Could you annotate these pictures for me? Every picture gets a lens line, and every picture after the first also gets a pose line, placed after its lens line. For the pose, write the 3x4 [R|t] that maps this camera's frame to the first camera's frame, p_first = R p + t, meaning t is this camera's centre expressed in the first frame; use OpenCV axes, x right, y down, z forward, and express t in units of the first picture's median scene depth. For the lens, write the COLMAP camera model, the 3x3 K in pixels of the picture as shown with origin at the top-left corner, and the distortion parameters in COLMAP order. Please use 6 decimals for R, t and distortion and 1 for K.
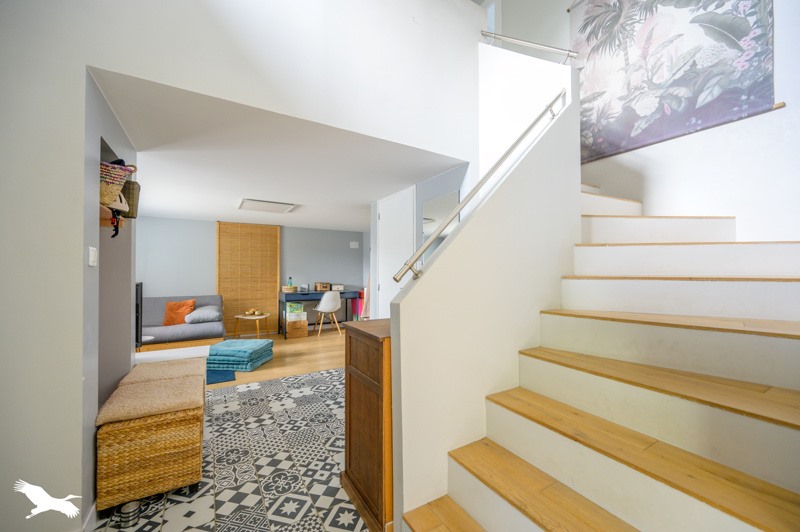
lens RADIAL K [[317.8, 0, 400.0], [0, 317.8, 266.0], [0, 0, 1]] dist [0.000422, 0.000092]
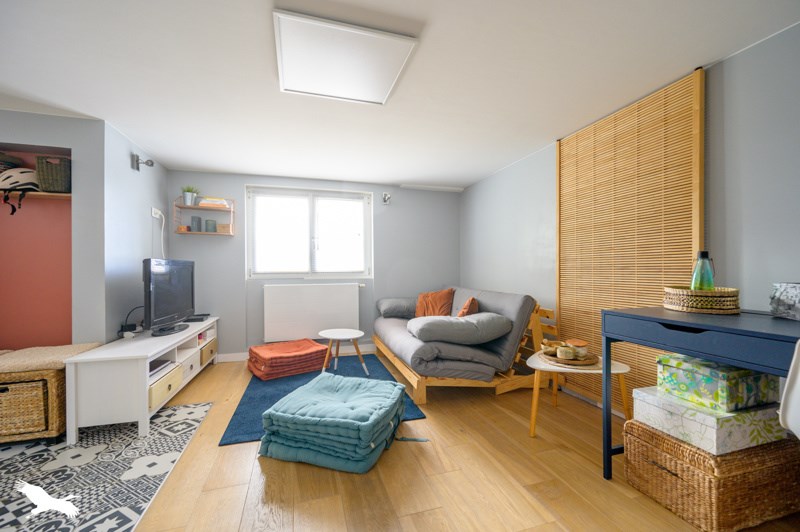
lens RADIAL K [[337.0, 0, 400.0], [0, 337.0, 266.0], [0, 0, 1]] dist [-0.000173, -0.000131]
pose [[-0.237013, -0.000403, -0.971506, -0.045238], [0.018631, 0.999814, -0.004960, 0.072124], [0.971328, -0.019276, -0.236961, 1.528694]]
